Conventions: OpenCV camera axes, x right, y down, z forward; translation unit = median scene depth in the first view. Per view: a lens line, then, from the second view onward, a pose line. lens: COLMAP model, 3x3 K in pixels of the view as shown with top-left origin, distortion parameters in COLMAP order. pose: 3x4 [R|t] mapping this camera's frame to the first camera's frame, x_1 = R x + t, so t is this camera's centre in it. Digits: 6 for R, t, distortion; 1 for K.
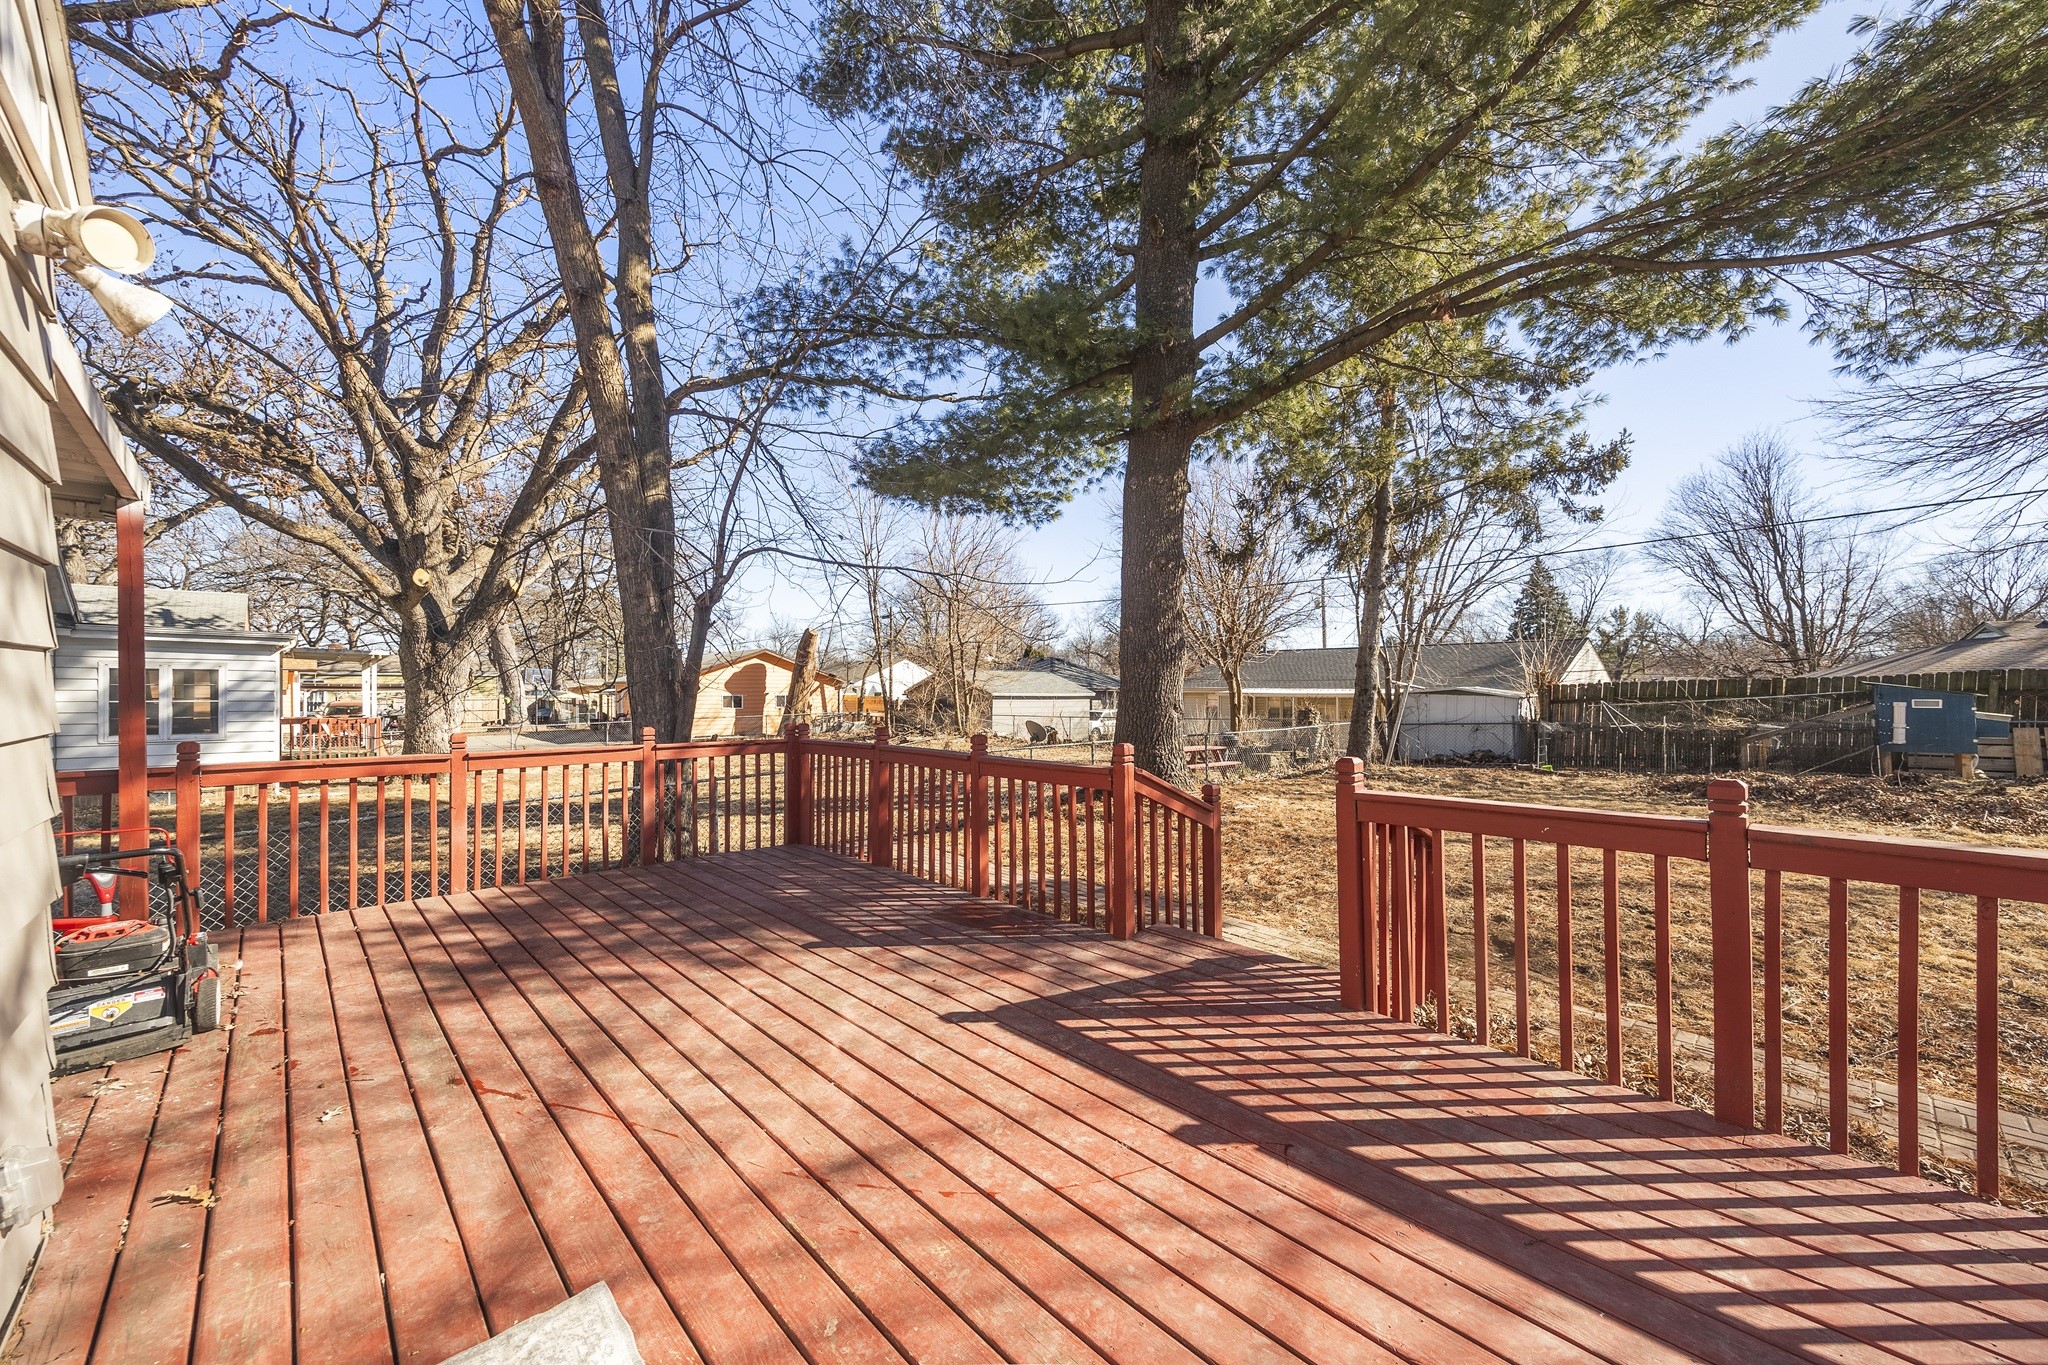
lens RADIAL K [[739.1, 0, 990.8], [0, 739.1, 688.4], [0, 0, 1]] dist [0.011074, -0.000118]
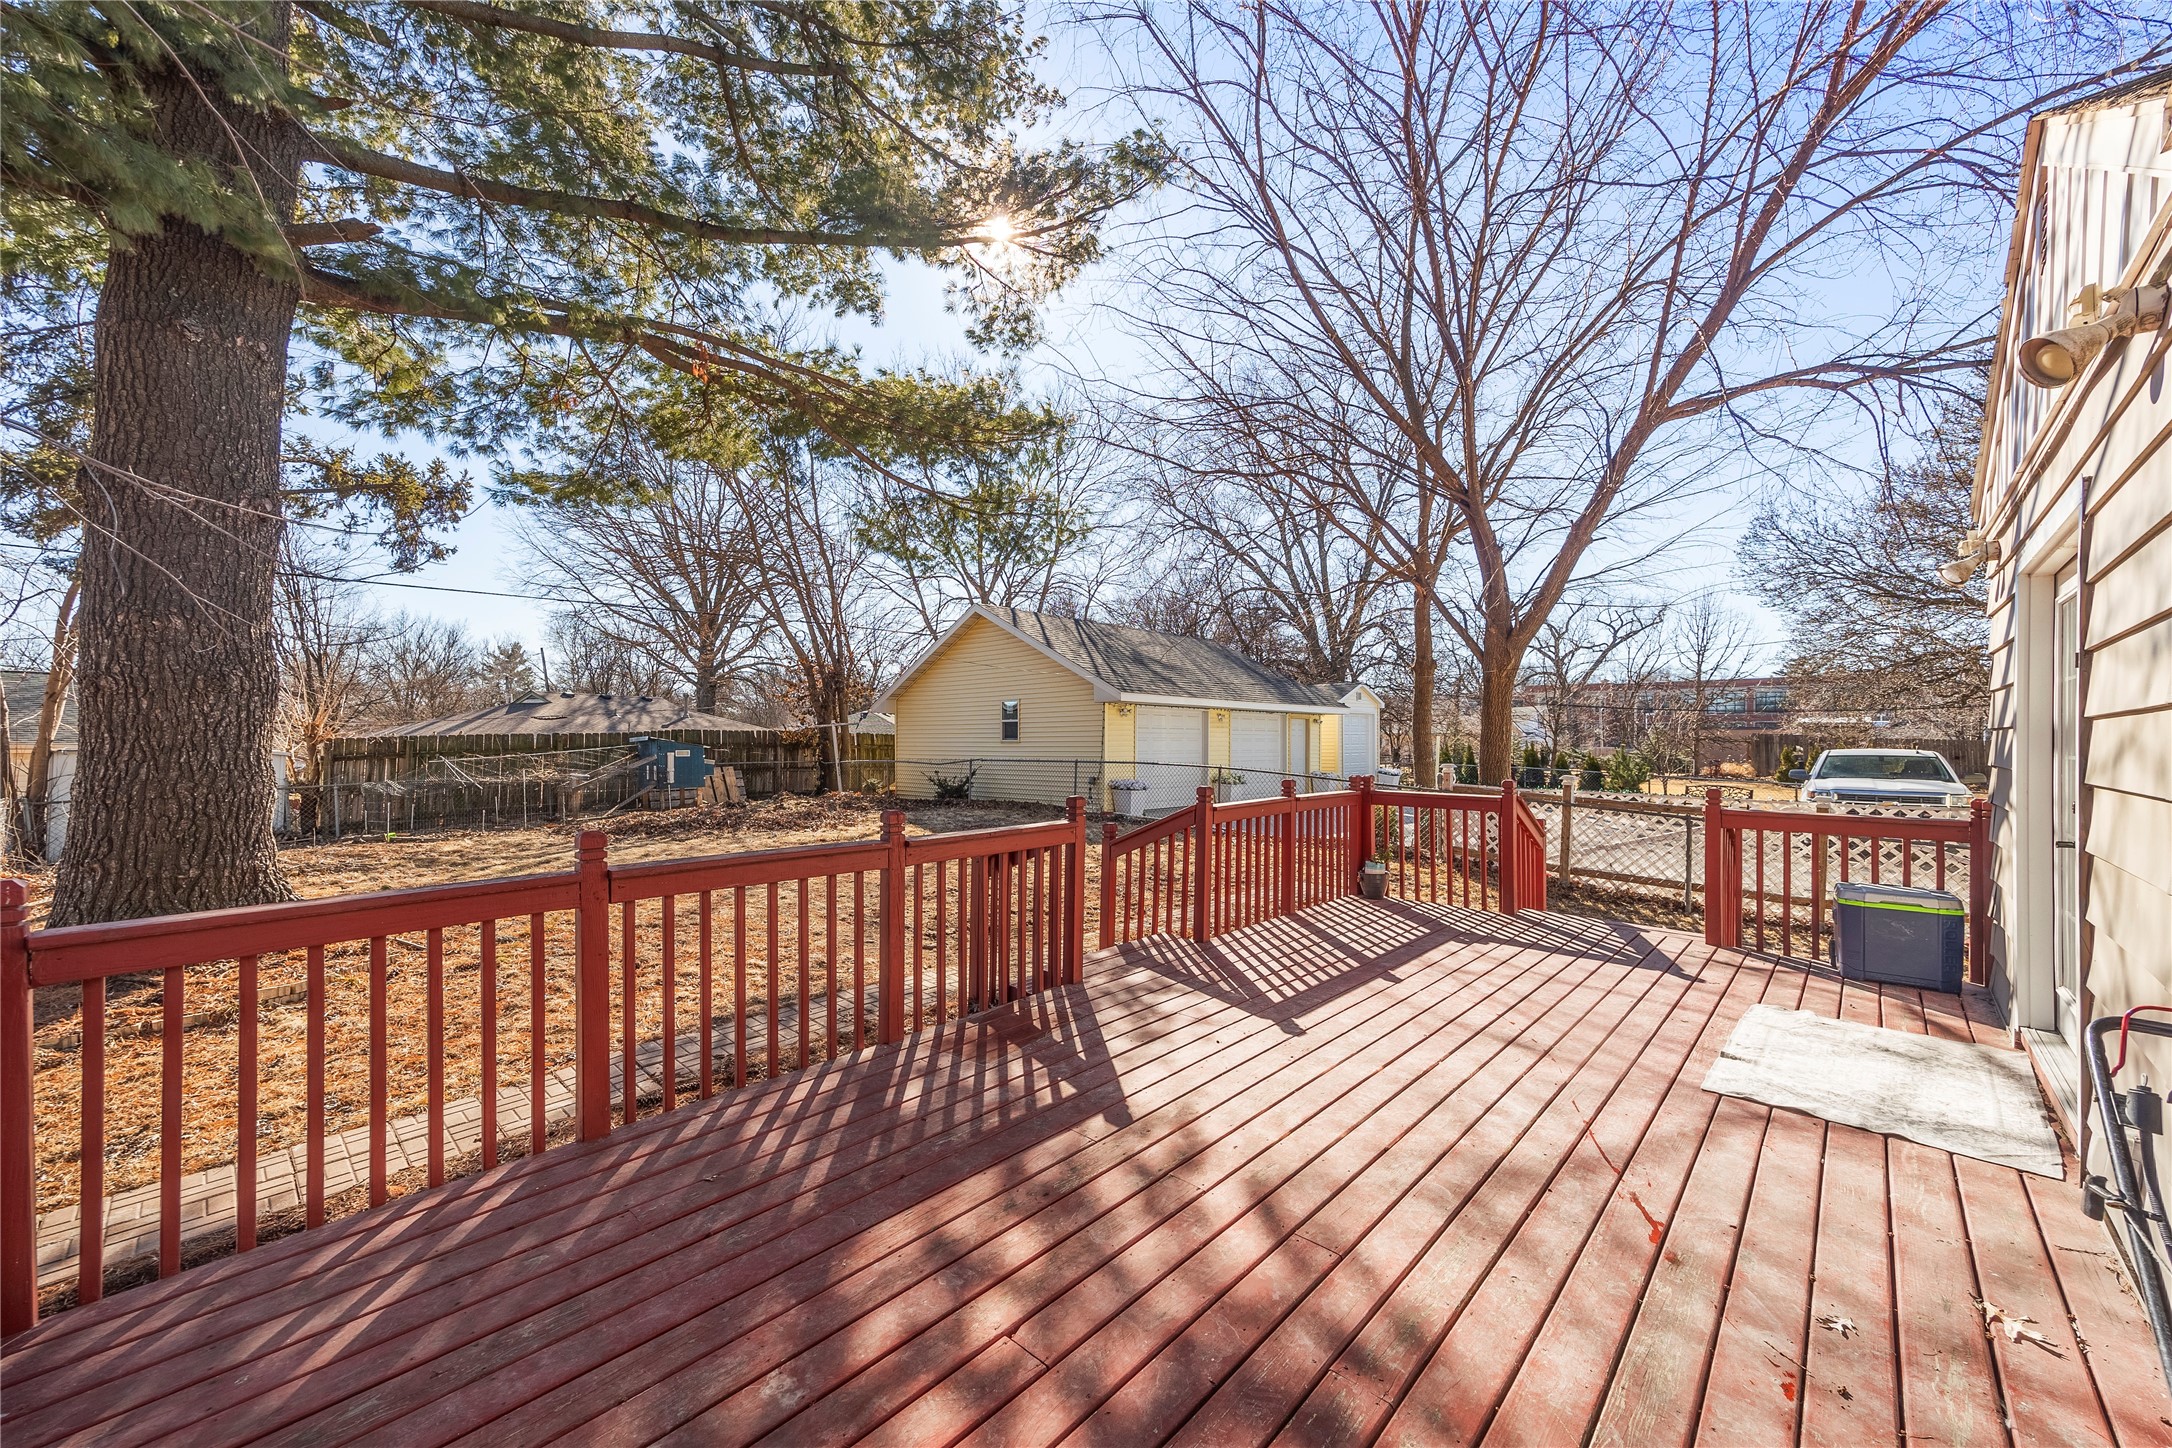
lens RADIAL K [[827.7, 0, 1084.2], [0, 827.7, 719.2], [0, 0, 1]] dist [0.000242, -0.000242]
pose [[-0.057376, 0.027631, 0.997970, -0.408903], [0.003280, 0.999617, -0.027488, 0.001575], [-0.998347, 0.001696, -0.057444, 0.437876]]
